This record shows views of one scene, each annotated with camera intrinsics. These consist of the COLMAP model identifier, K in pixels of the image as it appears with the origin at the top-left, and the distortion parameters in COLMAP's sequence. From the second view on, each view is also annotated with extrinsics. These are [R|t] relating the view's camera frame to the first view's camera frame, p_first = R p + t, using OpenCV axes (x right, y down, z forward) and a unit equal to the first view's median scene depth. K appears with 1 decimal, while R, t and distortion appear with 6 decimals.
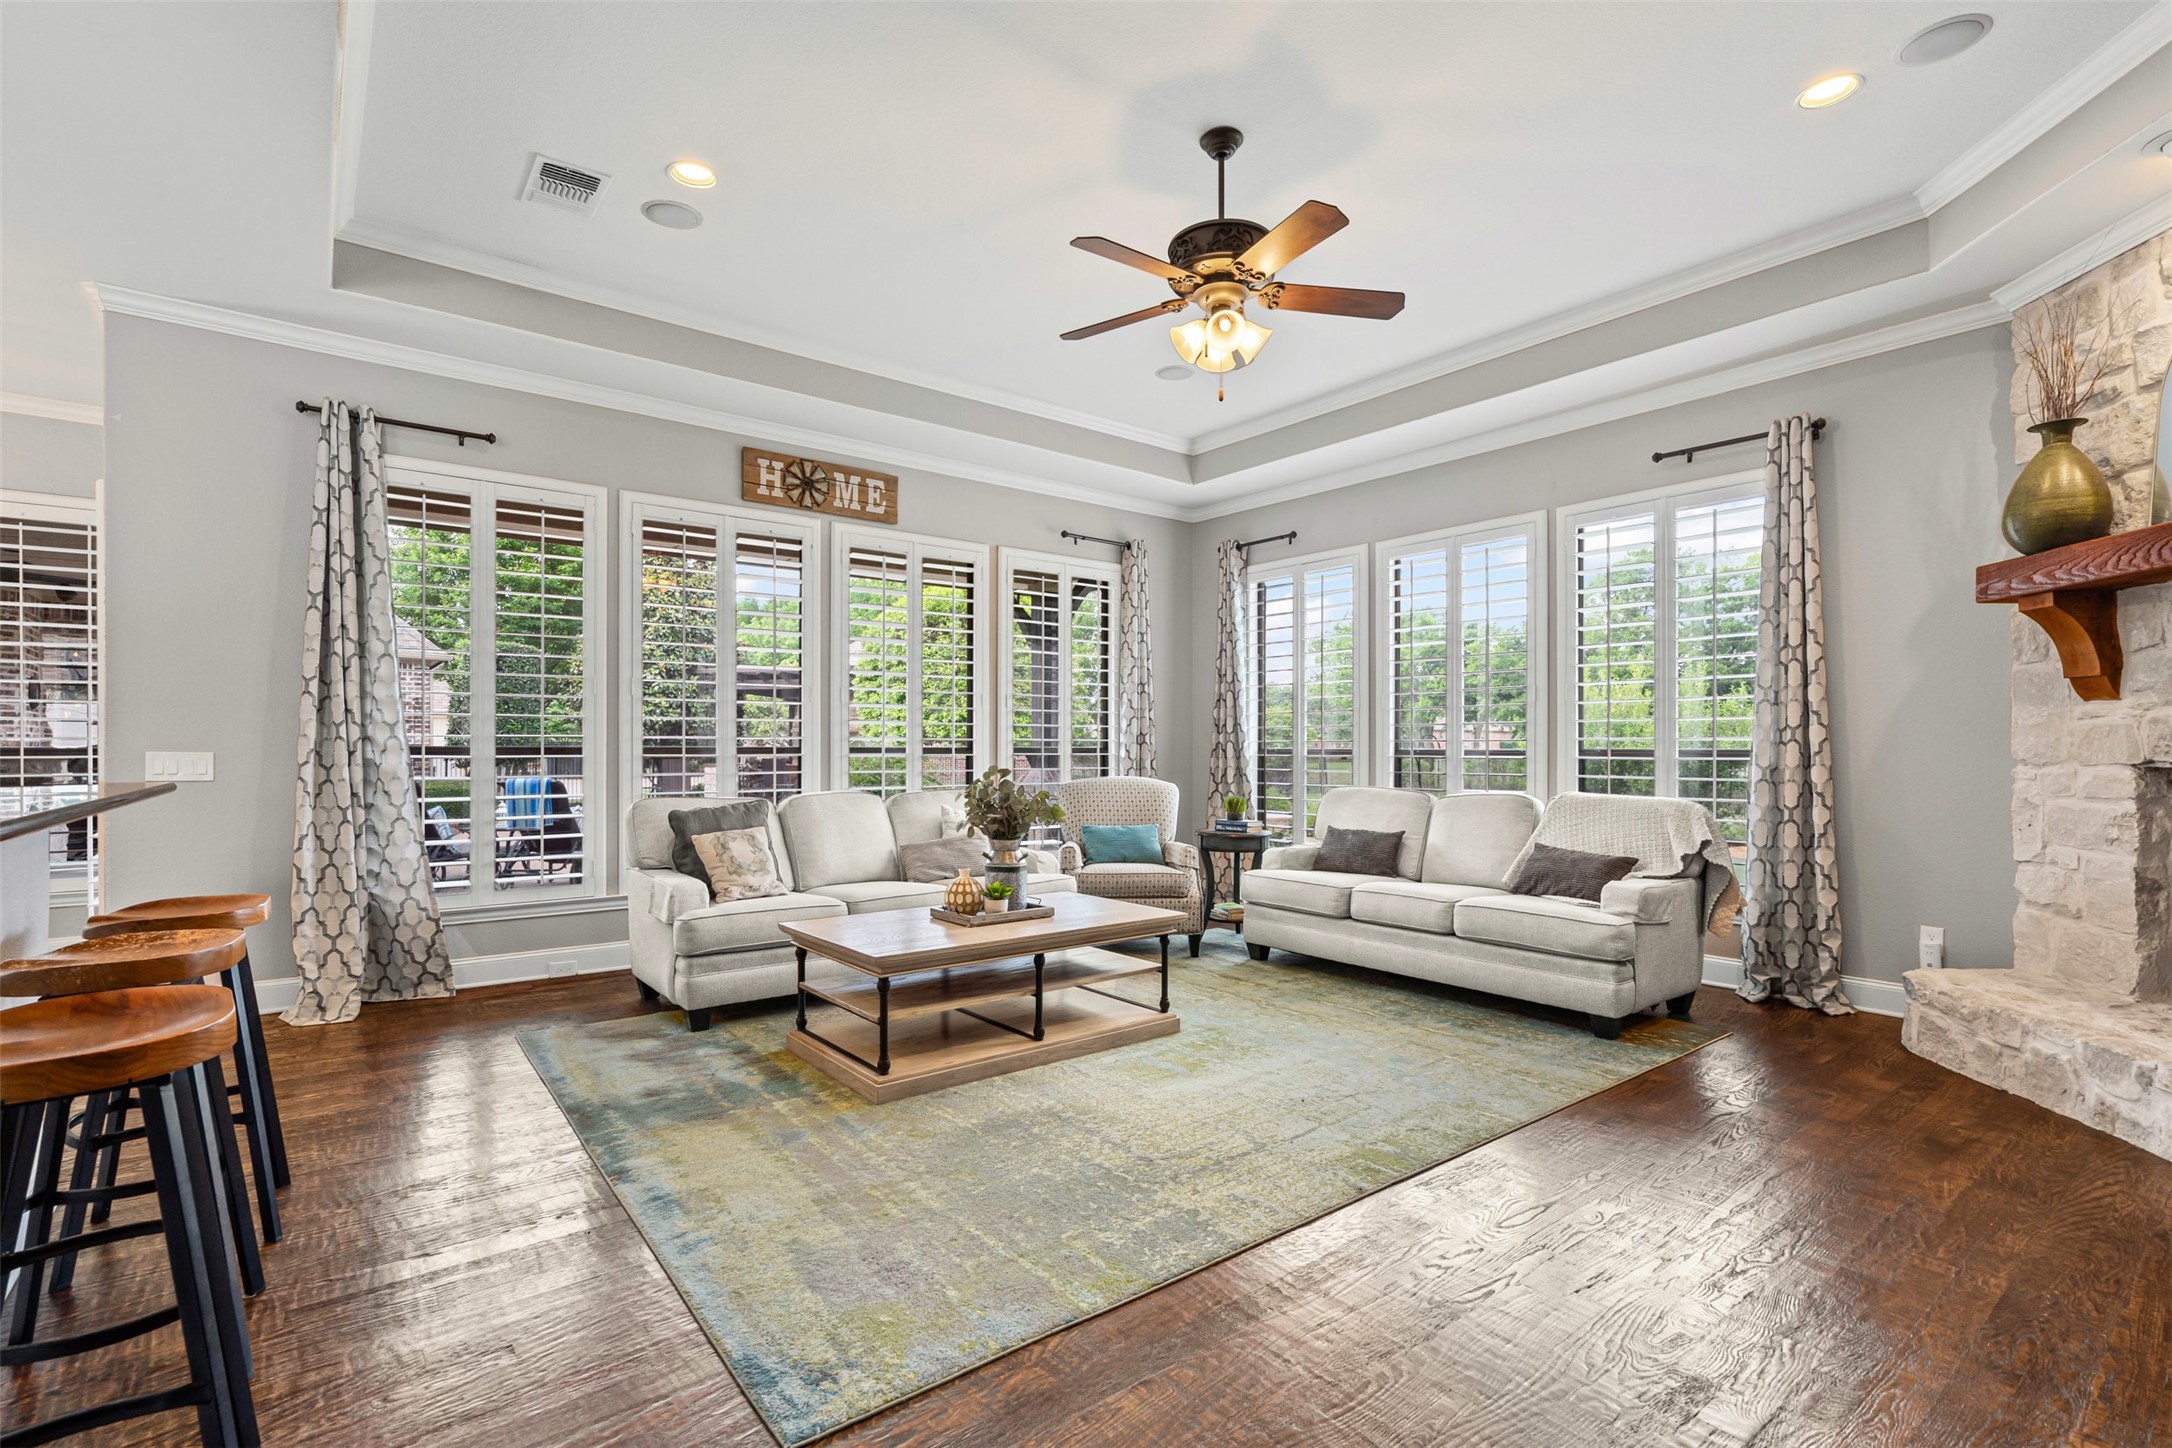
lens RADIAL K [[994.9, 0, 1073.8], [0, 994.9, 754.9], [0, 0, 1]] dist [0.000110, 0.003340]
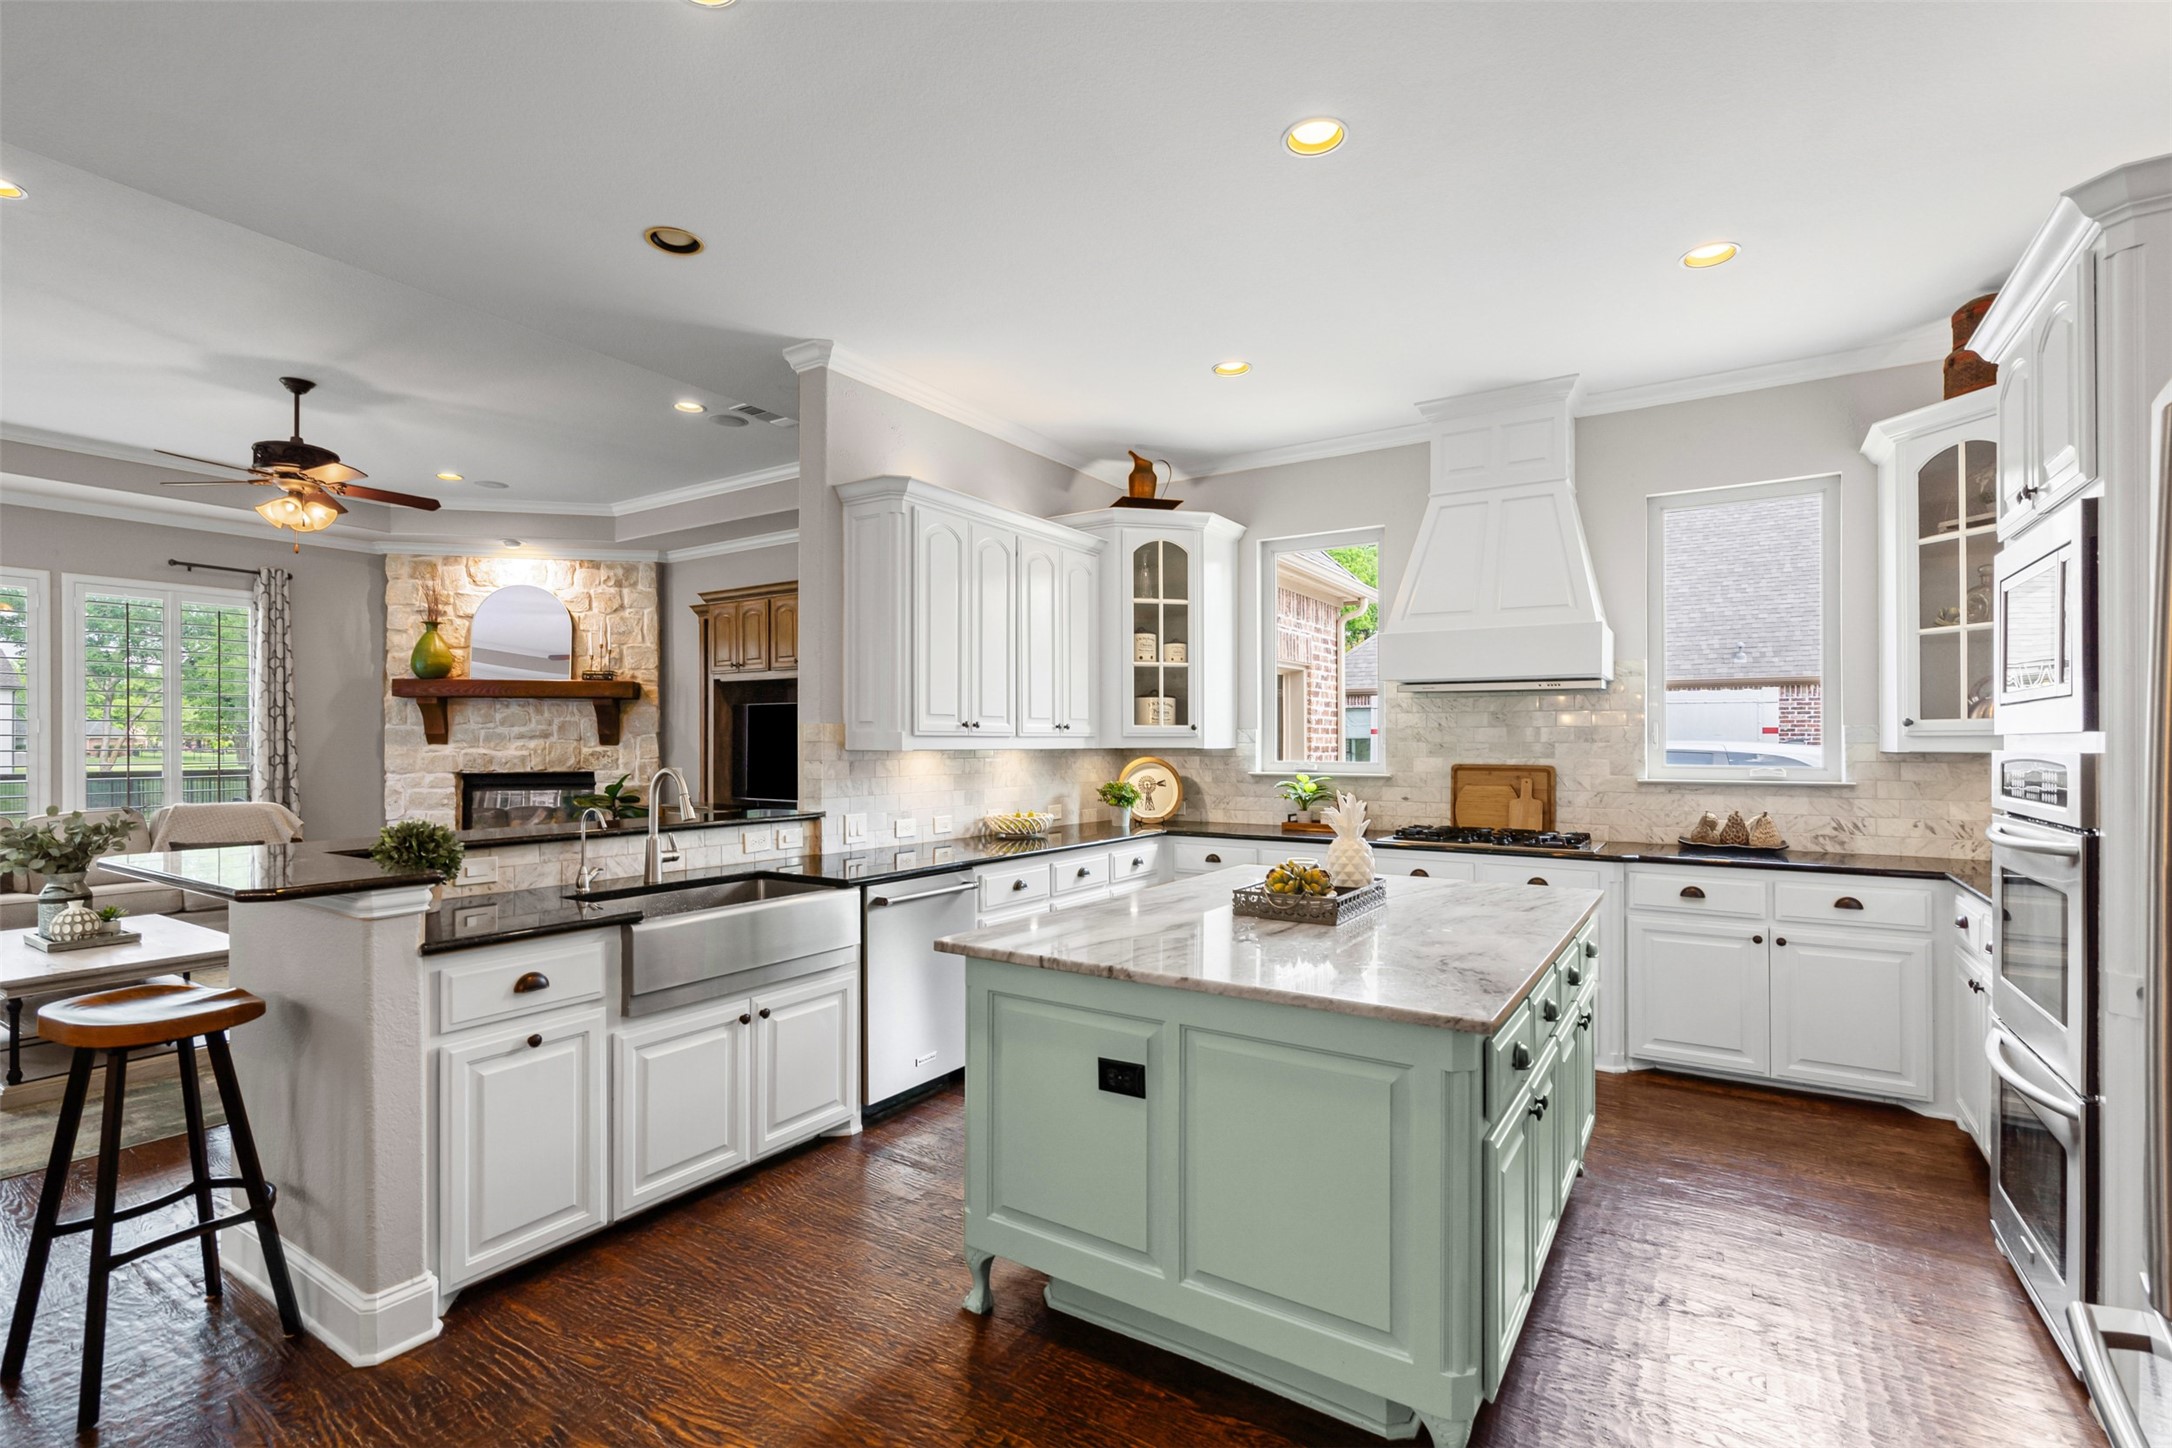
lens RADIAL K [[994.9, 0, 1069.0], [0, 994.9, 735.4], [0, 0, 1]] dist [0.000110, 0.003340]
pose [[-0.324908, 0.006506, 0.945723, -1.551873], [0.008784, 0.999954, -0.003861, -0.051831], [-0.945705, 0.007053, -0.324950, 0.353342]]
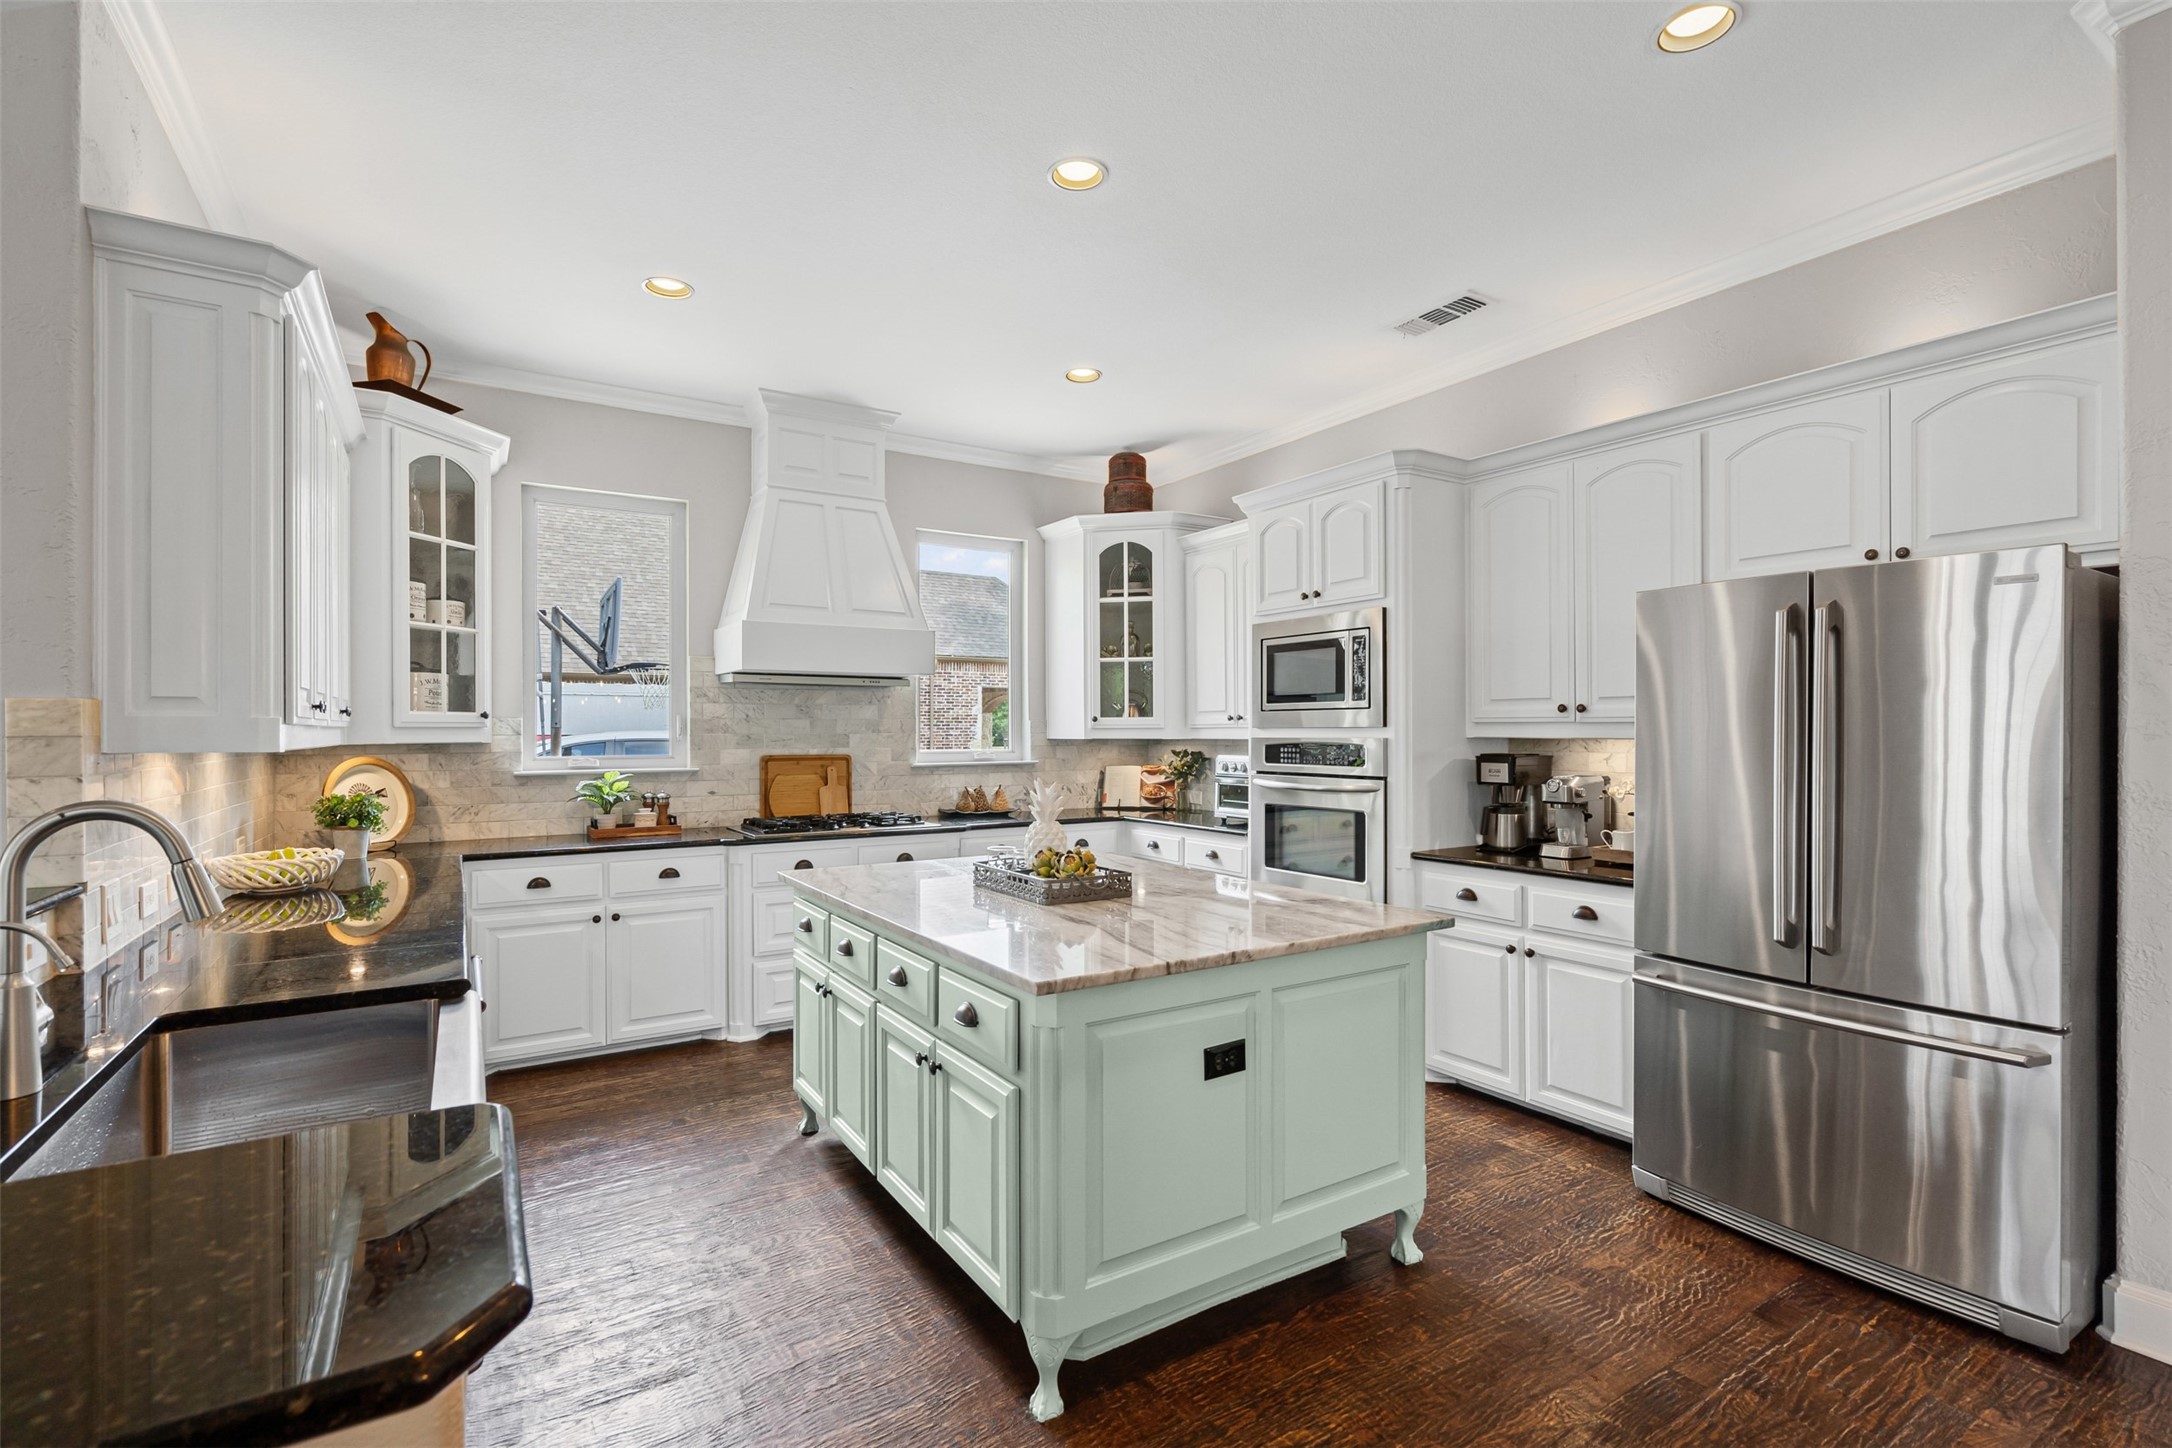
lens RADIAL K [[994.9, 0, 1081.9], [0, 994.9, 724.3], [0, 0, 1]] dist [0.000110, 0.003340]
pose [[-0.995255, 0.003972, 0.097224, -0.997336], [0.004228, 0.999988, 0.002427, -0.057375], [-0.097213, 0.002826, -0.995260, 0.732285]]
